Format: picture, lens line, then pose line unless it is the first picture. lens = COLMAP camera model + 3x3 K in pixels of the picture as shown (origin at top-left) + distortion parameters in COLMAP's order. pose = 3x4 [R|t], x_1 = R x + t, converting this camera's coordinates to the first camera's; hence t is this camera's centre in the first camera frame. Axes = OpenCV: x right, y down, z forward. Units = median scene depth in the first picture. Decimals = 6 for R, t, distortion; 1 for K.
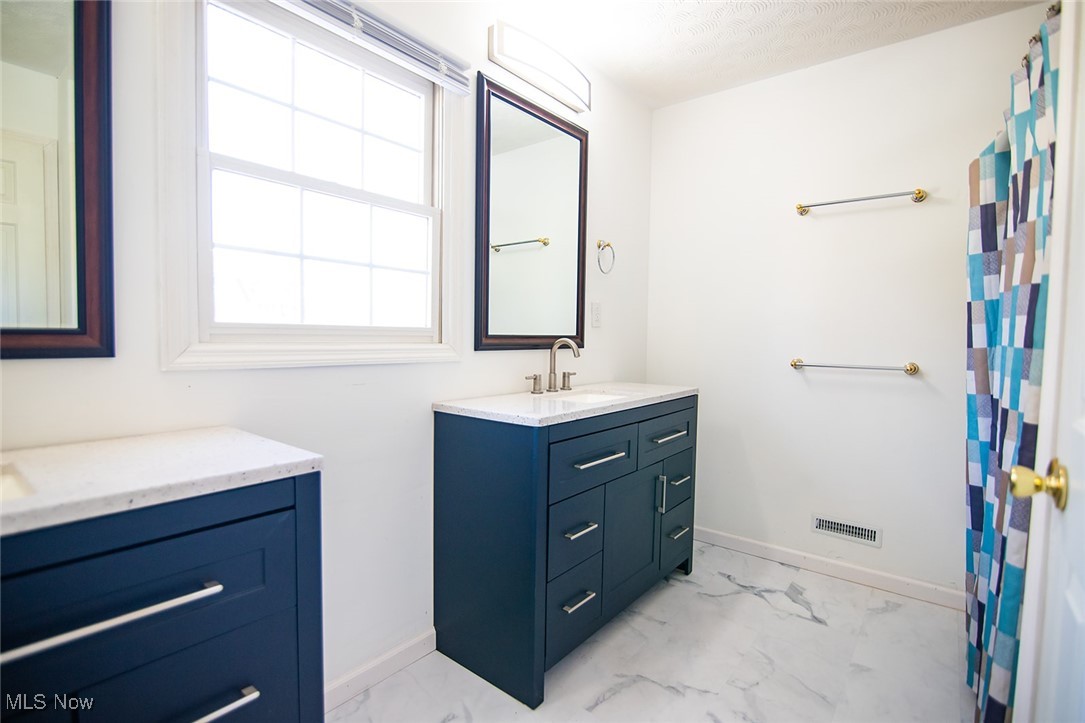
lens RADIAL K [[519.4, 0, 523.4], [0, 519.4, 361.5], [0, 0, 1]] dist [-0.018656, 0.000030]
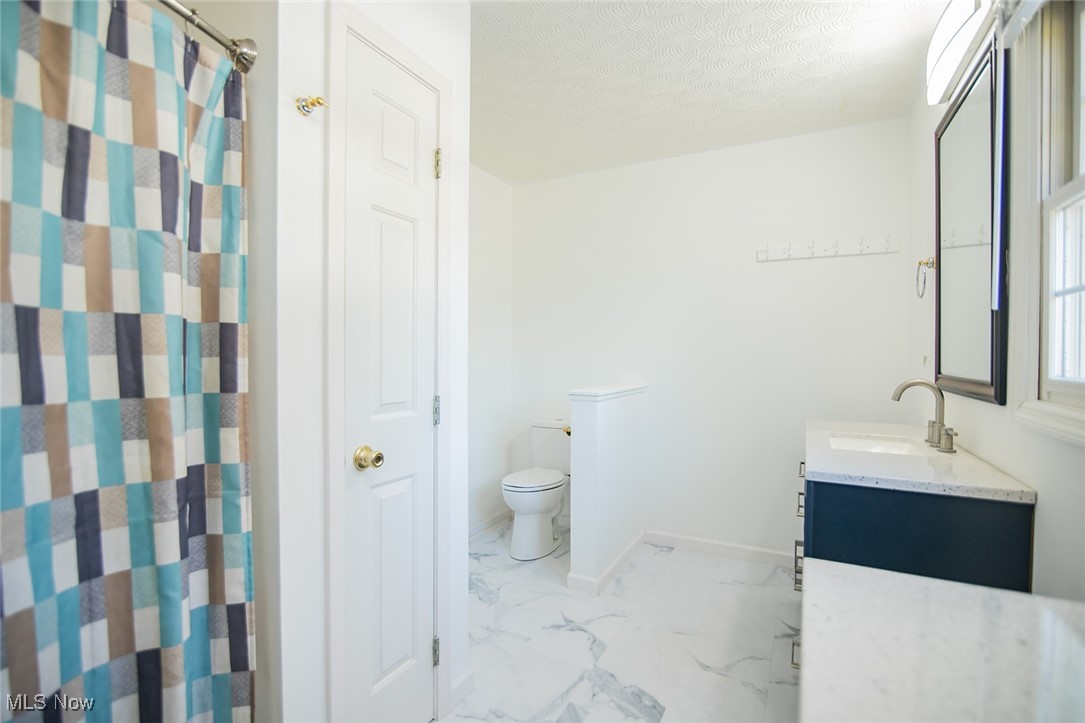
lens RADIAL K [[513.5, 0, 537.0], [0, 513.5, 365.3], [0, 0, 1]] dist [-0.021784, 0.000000]
pose [[-0.977508, -0.008221, -0.210736, 0.583012], [-0.022716, 0.997531, 0.066453, -0.099300], [0.209669, 0.069746, -0.975282, 1.405437]]
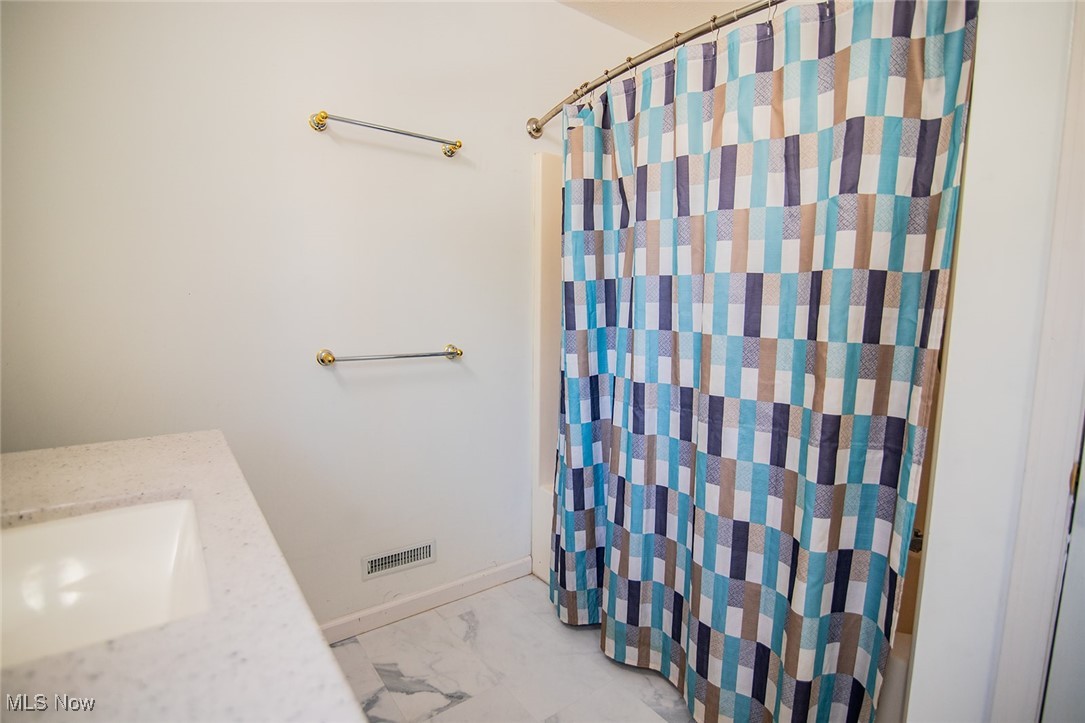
lens RADIAL K [[513.5, 0, 537.0], [0, 513.5, 365.3], [0, 0, 1]] dist [-0.021784, 0.000000]
pose [[0.233234, -0.124069, 0.964473, -0.065631], [0.041013, 0.992200, 0.117717, -0.070546], [-0.971555, 0.012101, 0.236503, 0.768544]]
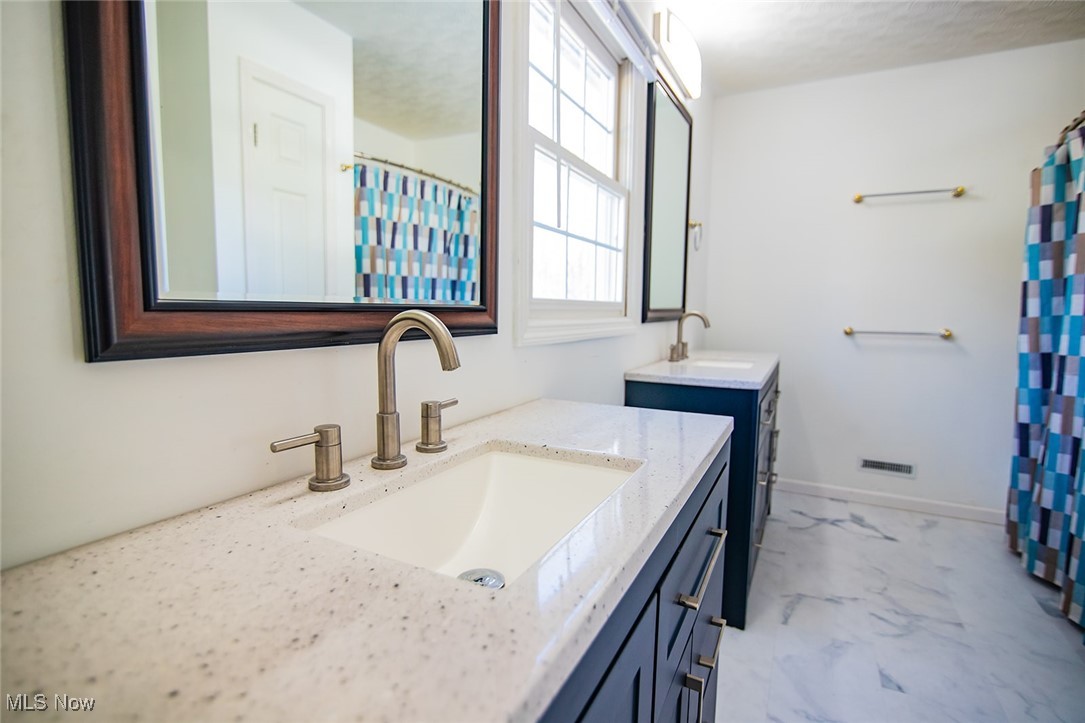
lens RADIAL K [[513.5, 0, 537.0], [0, 513.5, 365.3], [0, 0, 1]] dist [-0.021784, 0.000000]
pose [[0.980280, -0.028659, 0.195527, -0.534168], [0.016692, 0.997900, 0.062581, -0.004440], [-0.196910, -0.058083, 0.978700, -0.004869]]
